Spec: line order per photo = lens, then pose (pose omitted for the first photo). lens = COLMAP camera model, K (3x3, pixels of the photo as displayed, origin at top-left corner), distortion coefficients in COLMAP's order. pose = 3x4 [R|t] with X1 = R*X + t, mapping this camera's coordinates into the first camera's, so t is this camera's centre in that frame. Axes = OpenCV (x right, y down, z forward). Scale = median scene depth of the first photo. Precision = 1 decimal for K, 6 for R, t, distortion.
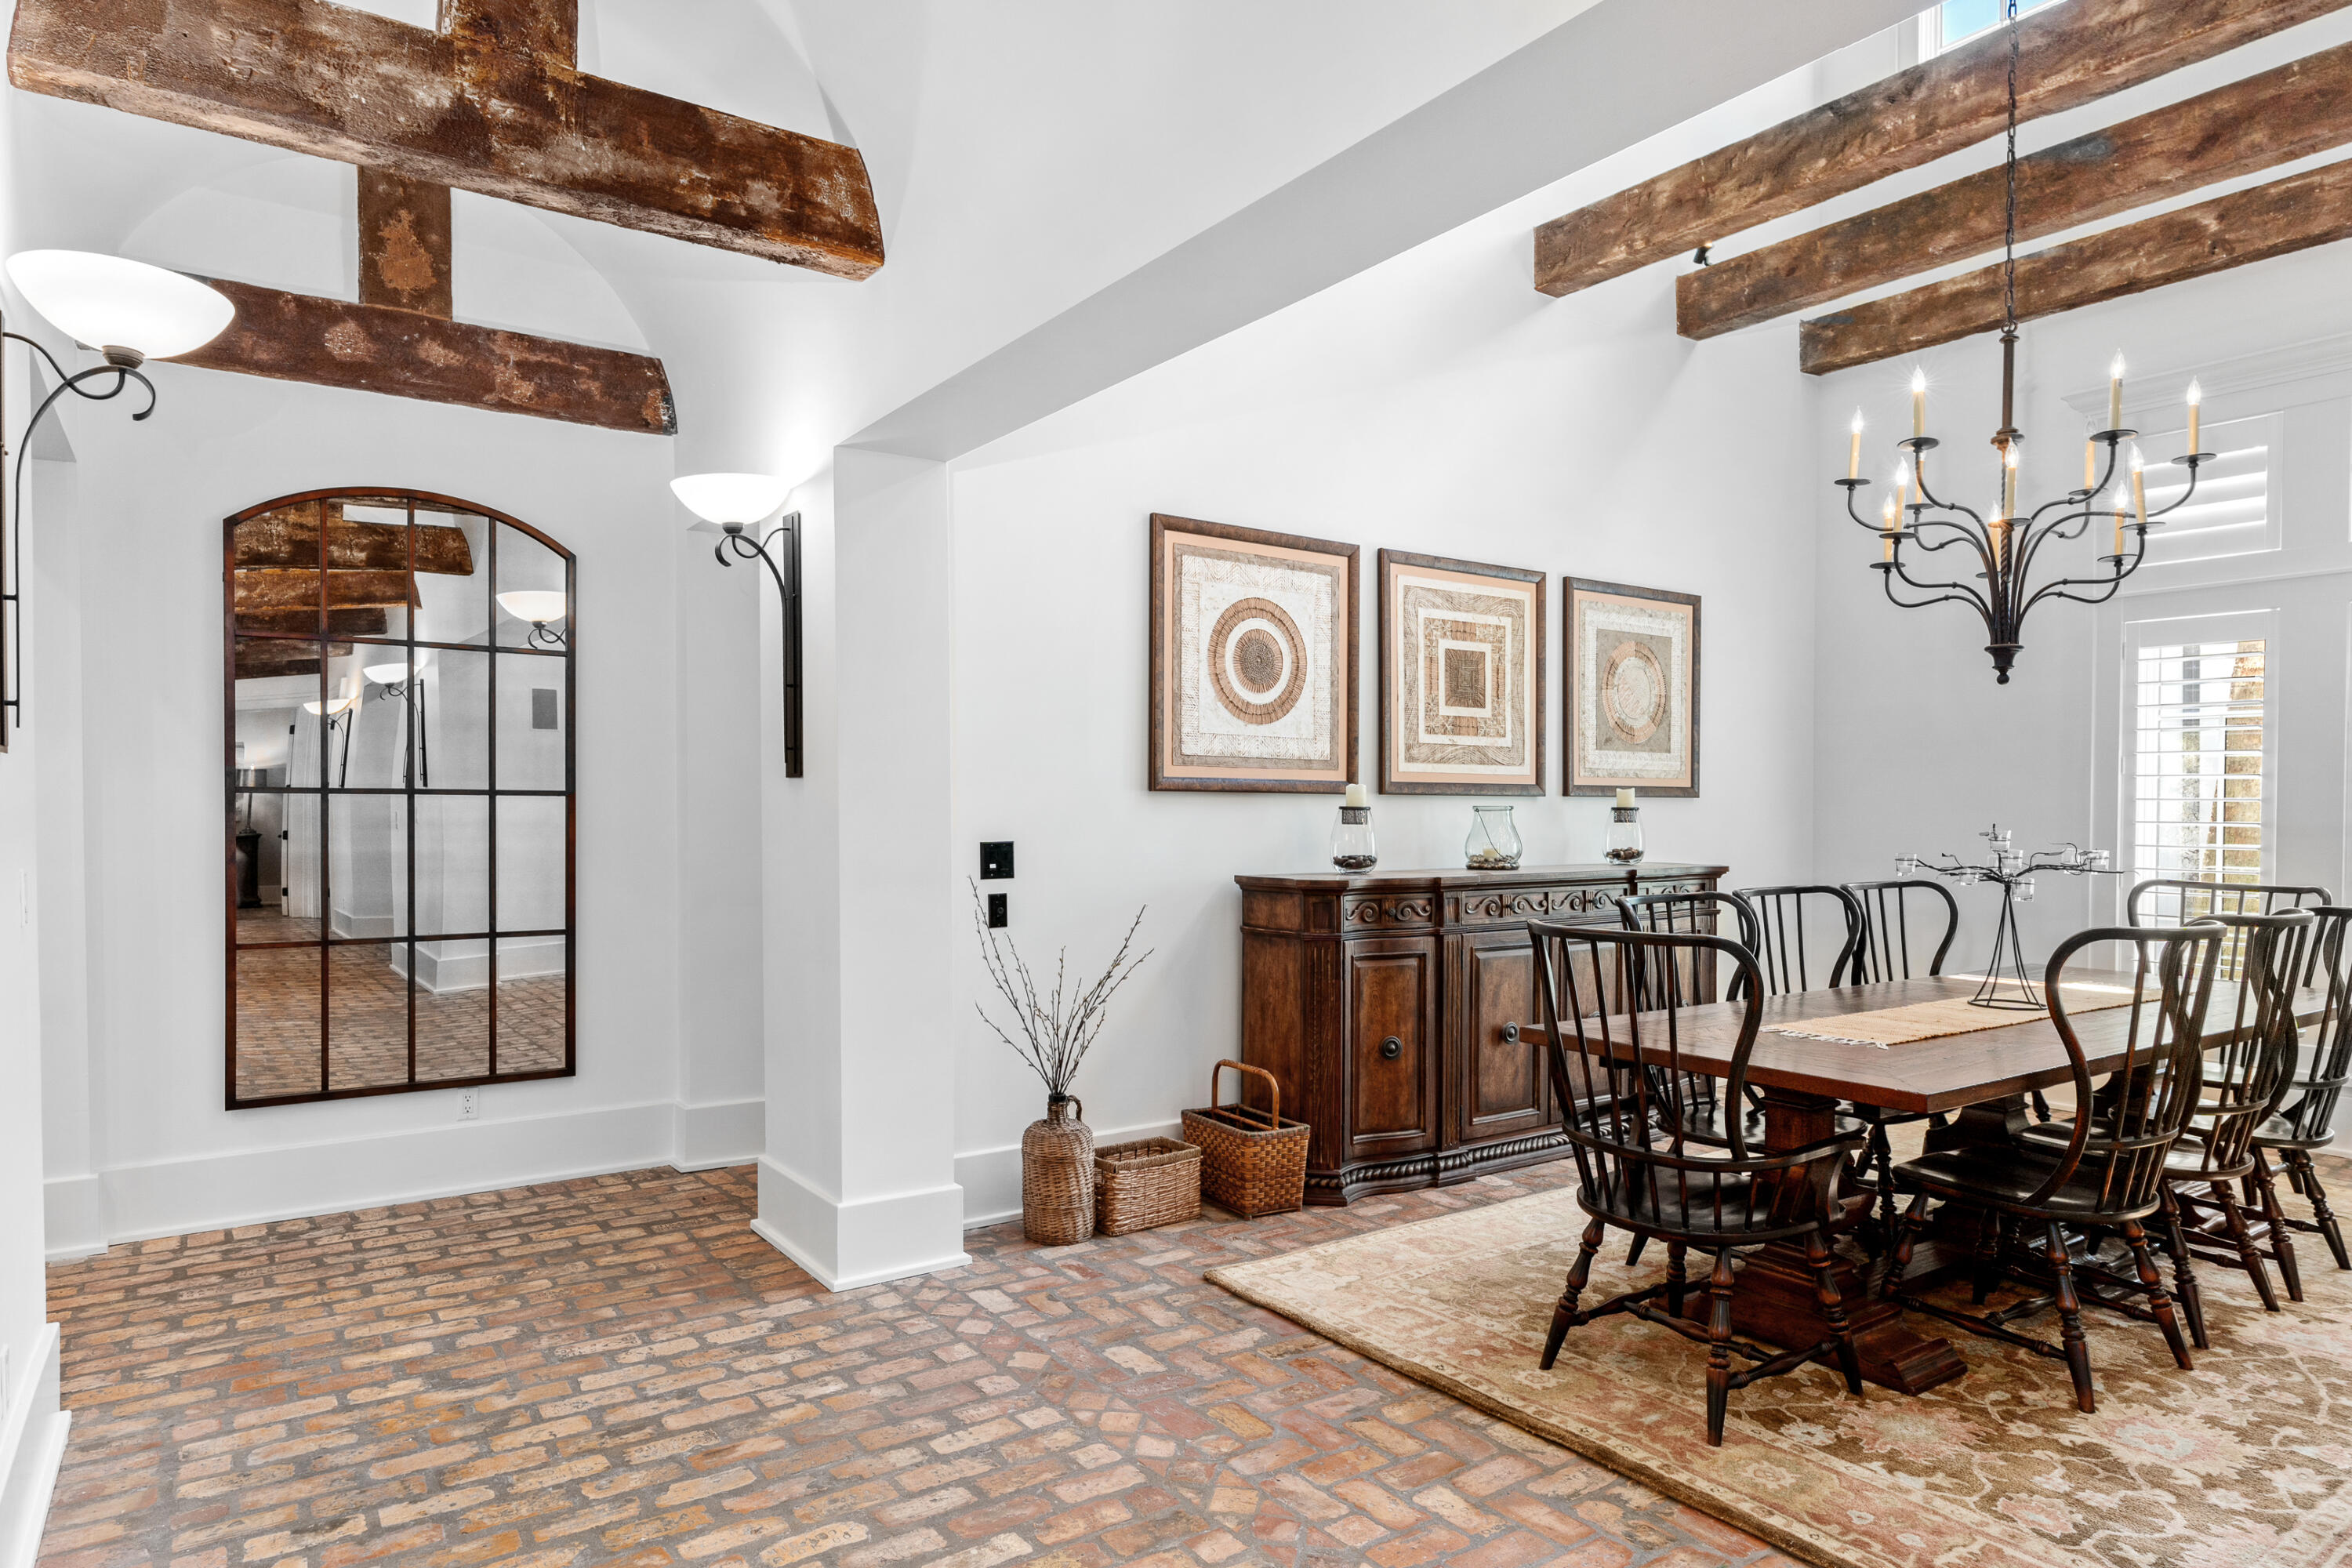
lens RADIAL K [[1387.0, 0, 1175.7], [0, 1387.0, 800.8], [0, 0, 1]] dist [0.001461, 0.000147]
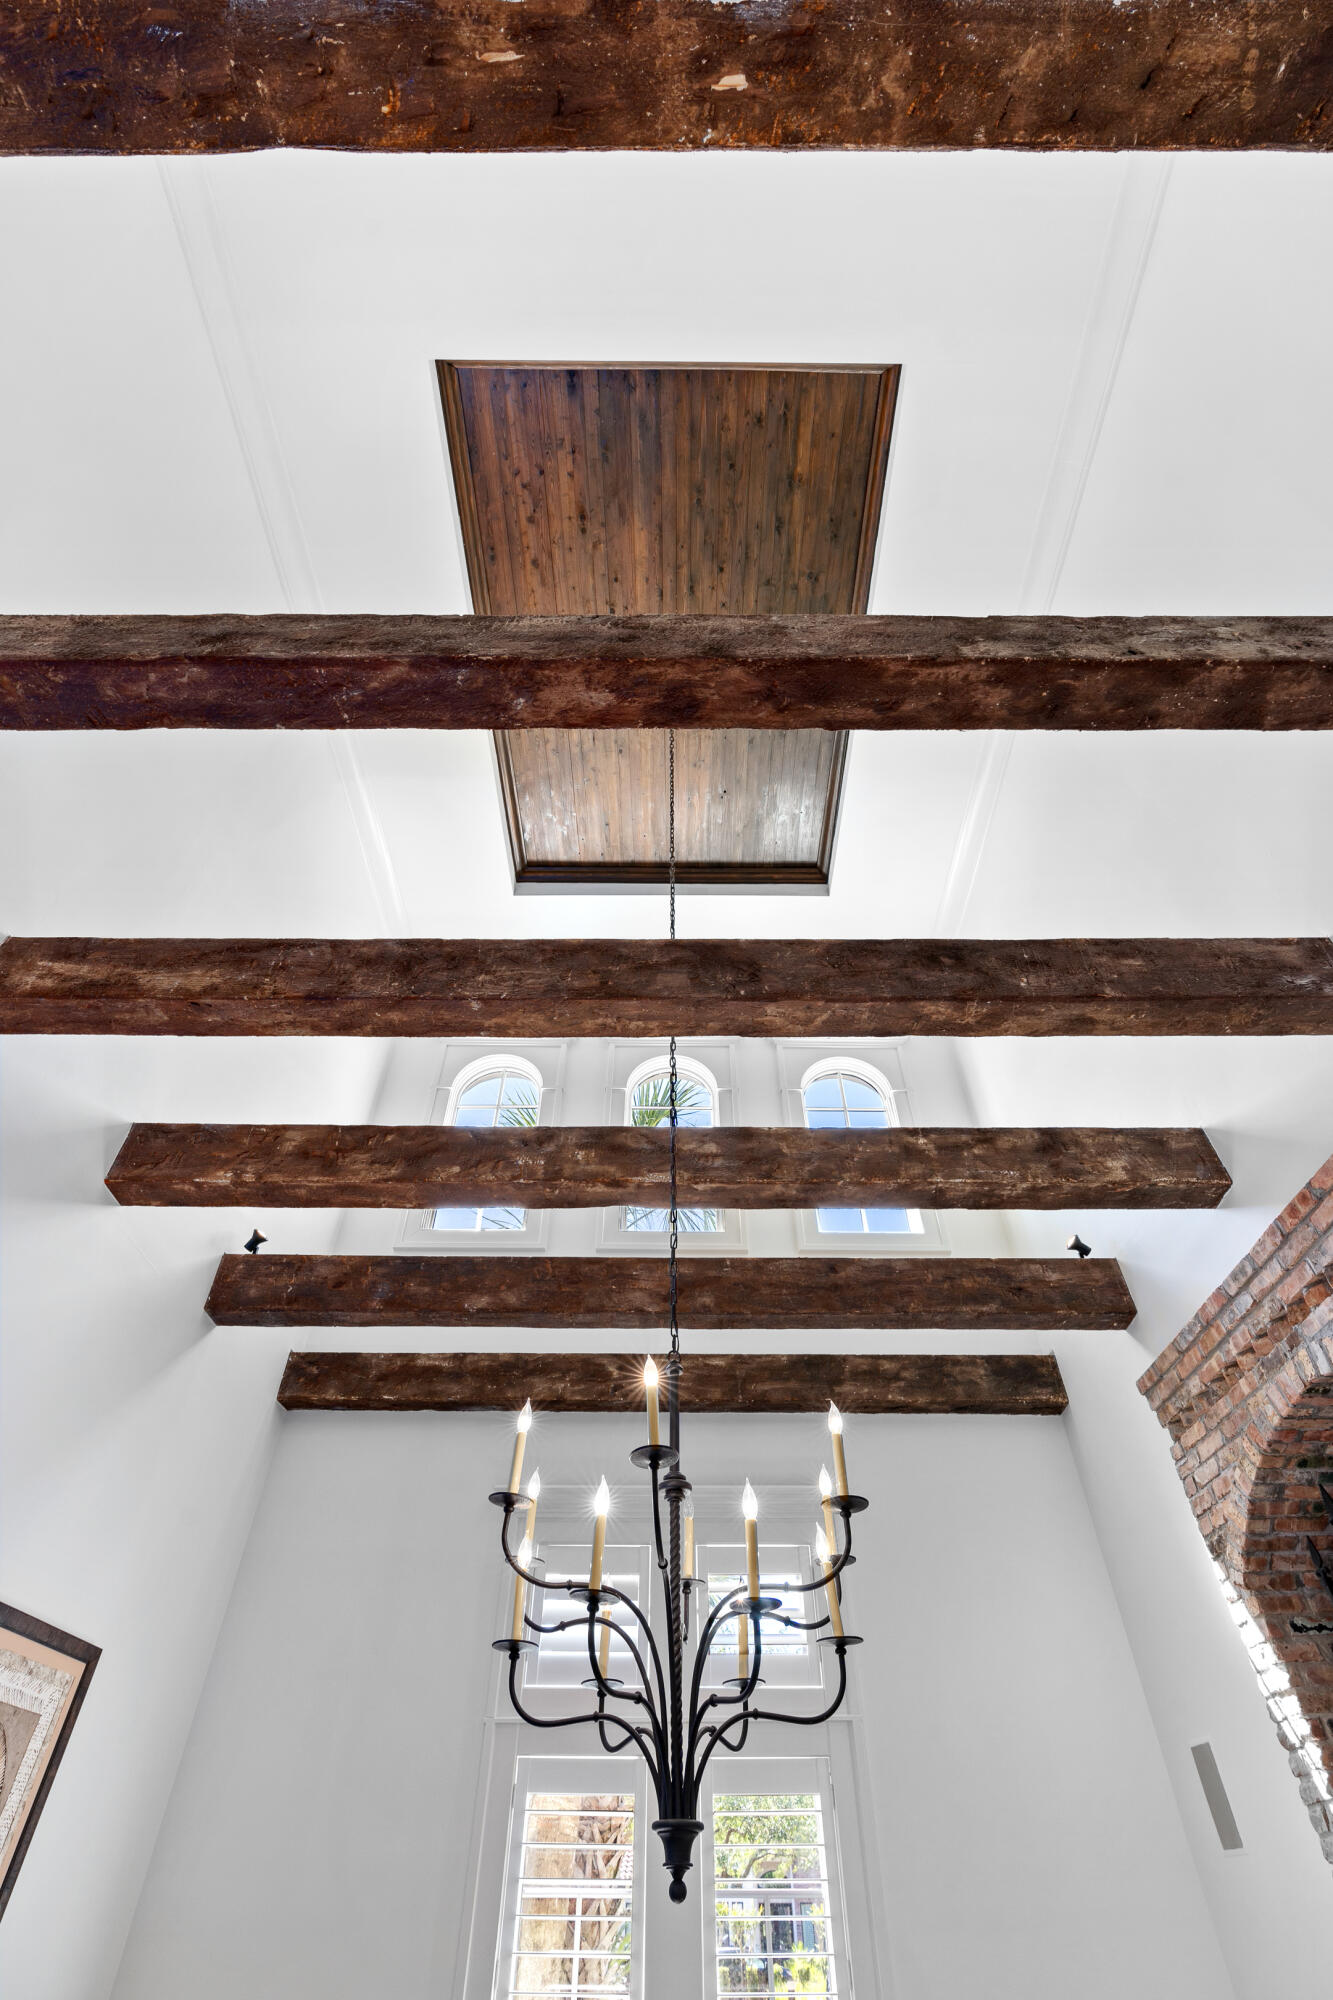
lens RADIAL K [[894.0, 0, 665.4], [0, 894.0, 1002.6], [0, 0, 1]] dist [-0.002327, -0.000308]
pose [[0.574841, 0.582283, 0.574896, 0.082743], [-0.001810, 0.703482, -0.710711, -0.059360], [-0.818263, 0.407505, 0.405444, 0.477714]]
